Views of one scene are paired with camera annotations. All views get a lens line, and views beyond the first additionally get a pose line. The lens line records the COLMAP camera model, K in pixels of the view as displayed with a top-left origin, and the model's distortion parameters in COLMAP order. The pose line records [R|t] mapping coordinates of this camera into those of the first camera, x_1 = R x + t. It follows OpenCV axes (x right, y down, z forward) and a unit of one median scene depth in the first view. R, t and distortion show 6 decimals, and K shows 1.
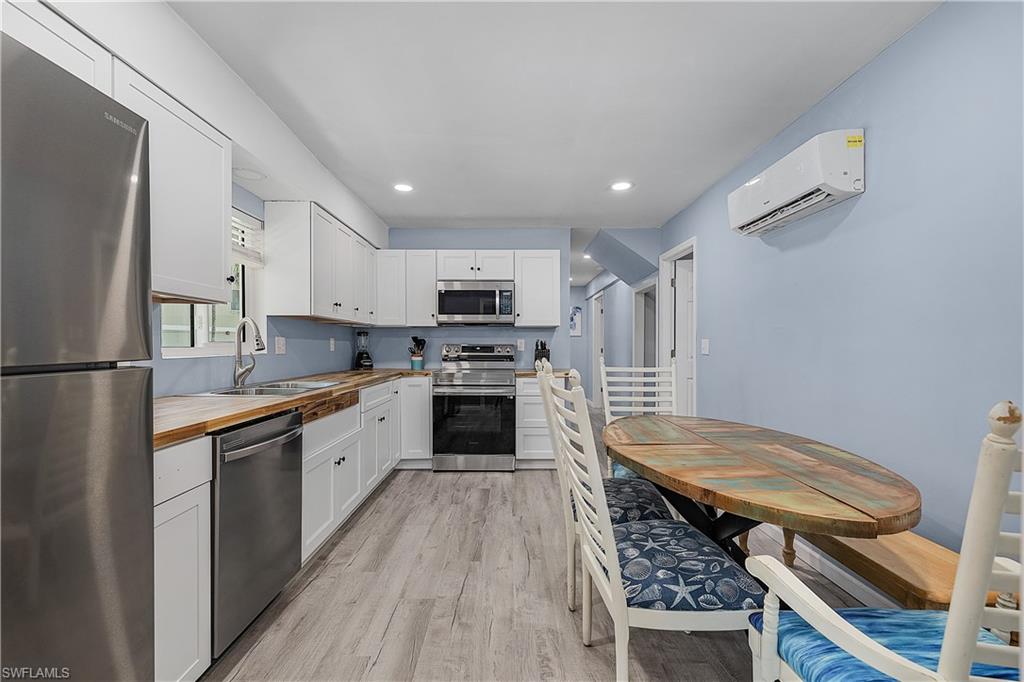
lens RADIAL K [[439.6, 0, 511.1], [0, 439.6, 345.0], [0, 0, 1]] dist [0.002768, 0.000304]
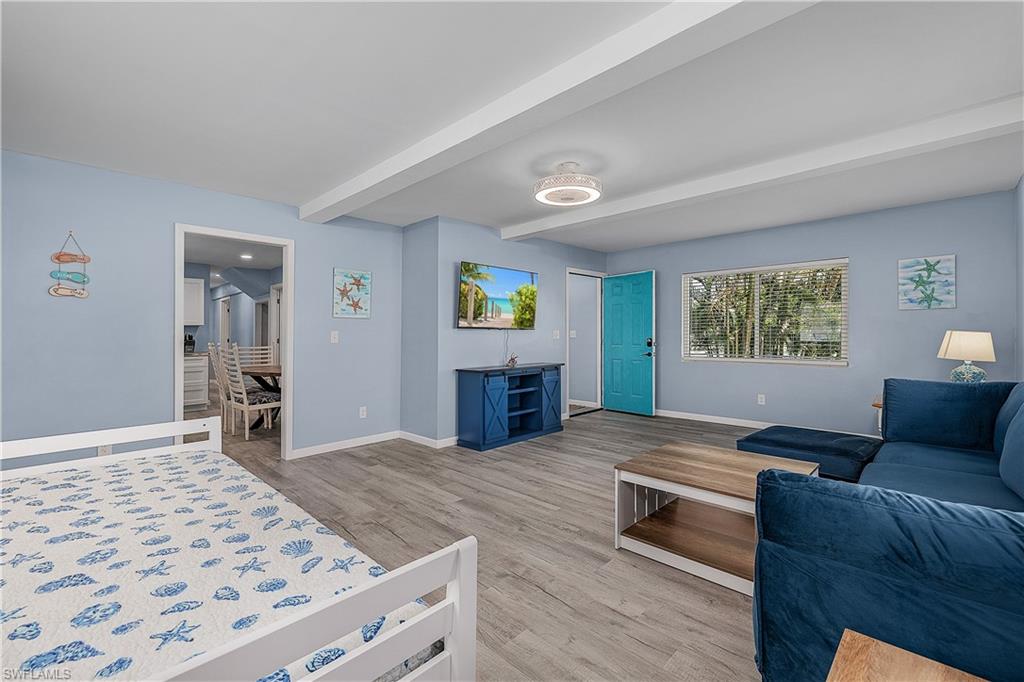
lens RADIAL K [[438.3, 0, 511.5], [0, 438.3, 329.3], [0, 0, 1]] dist [0.001287, 0.000044]
pose [[0.699588, 0.006009, 0.714521, -0.285934], [0.005607, 0.999888, -0.013898, -0.000380], [-0.714524, 0.013729, 0.699476, -1.091984]]
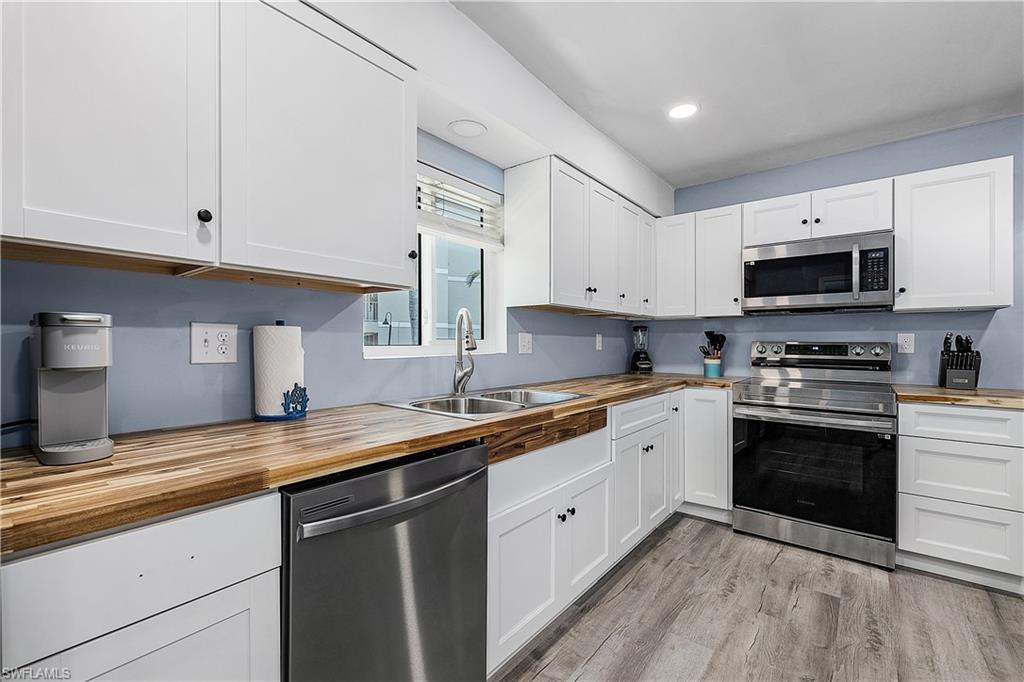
lens RADIAL K [[439.6, 0, 511.1], [0, 439.6, 345.0], [0, 0, 1]] dist [0.002768, 0.000304]
pose [[0.776511, 0.005655, -0.630079, -0.018729], [-0.001179, 0.999971, 0.007522, -0.001506], [0.630103, -0.005098, 0.776495, 0.267198]]
